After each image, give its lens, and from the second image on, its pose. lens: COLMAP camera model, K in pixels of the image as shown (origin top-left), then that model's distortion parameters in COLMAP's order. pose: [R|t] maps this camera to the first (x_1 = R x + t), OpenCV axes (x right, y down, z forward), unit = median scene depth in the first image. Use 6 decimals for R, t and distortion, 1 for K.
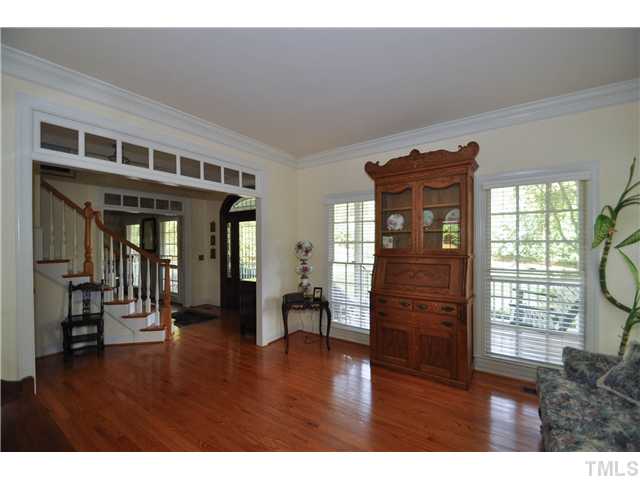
lens RADIAL K [[281.4, 0, 313.5], [0, 281.4, 240.5], [0, 0, 1]] dist [-0.002012, -0.000234]
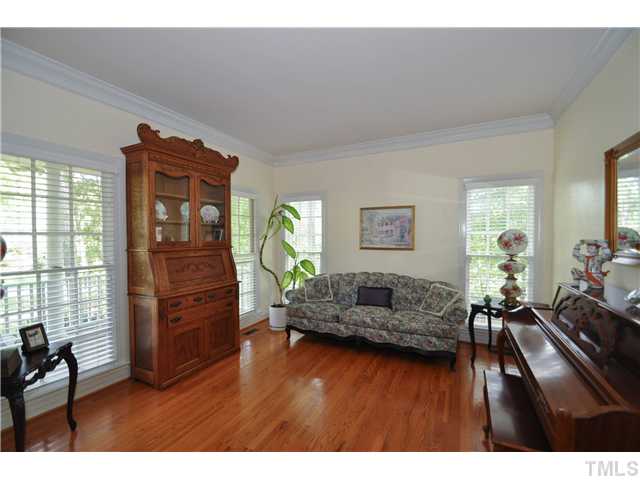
lens RADIAL K [[281.4, 0, 316.6], [0, 281.4, 240.6], [0, 0, 1]] dist [-0.002012, -0.000234]
pose [[-0.146726, -0.008616, 0.989140, -0.672319], [-0.014341, 0.999875, 0.006582, 0.014810], [-0.989073, -0.013219, -0.146832, 0.742630]]
